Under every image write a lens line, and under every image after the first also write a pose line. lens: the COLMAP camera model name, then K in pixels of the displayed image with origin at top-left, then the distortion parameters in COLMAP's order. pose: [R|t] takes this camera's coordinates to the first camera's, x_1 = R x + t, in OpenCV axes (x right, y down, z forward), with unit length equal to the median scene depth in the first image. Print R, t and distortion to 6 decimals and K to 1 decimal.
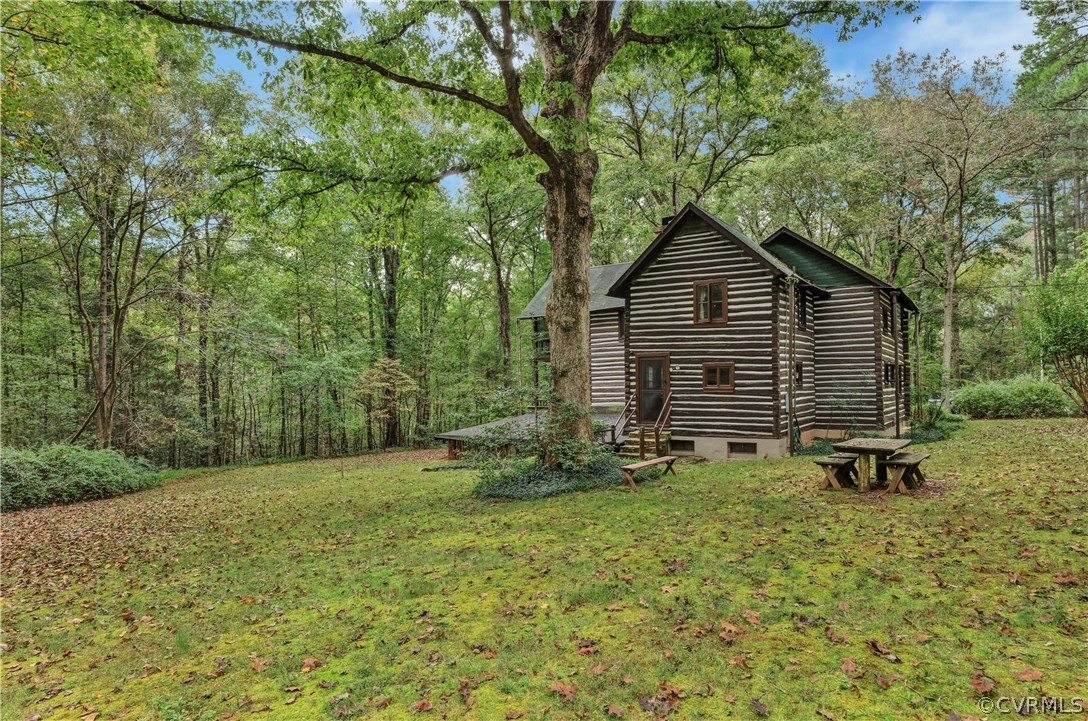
lens RADIAL K [[612.2, 0, 539.4], [0, 612.2, 371.2], [0, 0, 1]] dist [-0.001966, -0.000348]
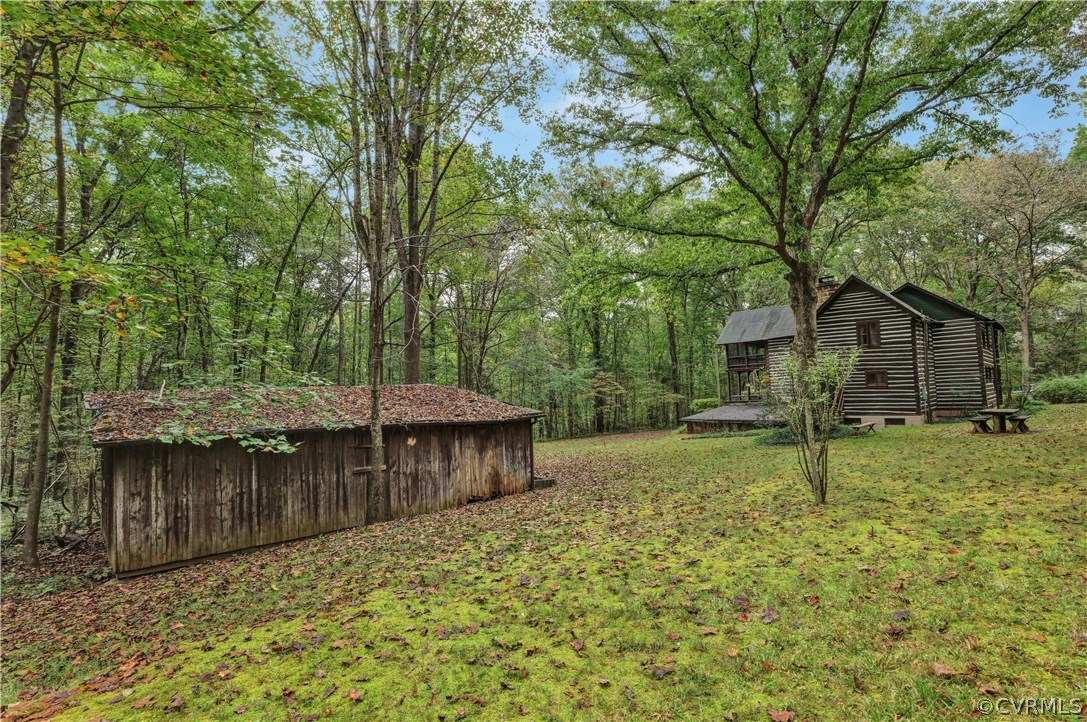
lens RADIAL K [[513.7, 0, 543.5], [0, 513.7, 361.0], [0, 0, 1]] dist [-0.005034, -0.000090]
pose [[0.986776, -0.031558, -0.158991, -0.346968], [0.026256, 0.999031, -0.035335, -0.012580], [0.159952, 0.030693, 0.986648, -0.476113]]
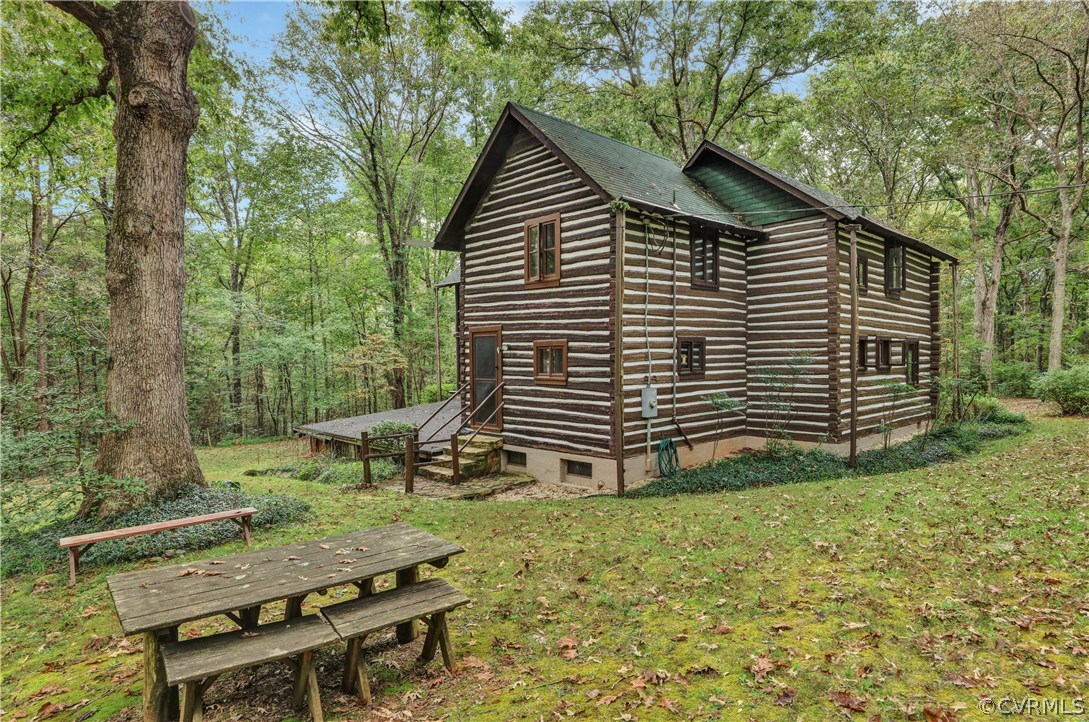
lens RADIAL K [[572.1, 0, 568.7], [0, 572.1, 362.7], [0, 0, 1]] dist [-0.012701, 0.000032]
pose [[0.979622, 0.002703, -0.200832, 0.408703], [0.004257, 0.999405, 0.034217, -0.010024], [0.200805, -0.034375, 0.979028, 0.361135]]
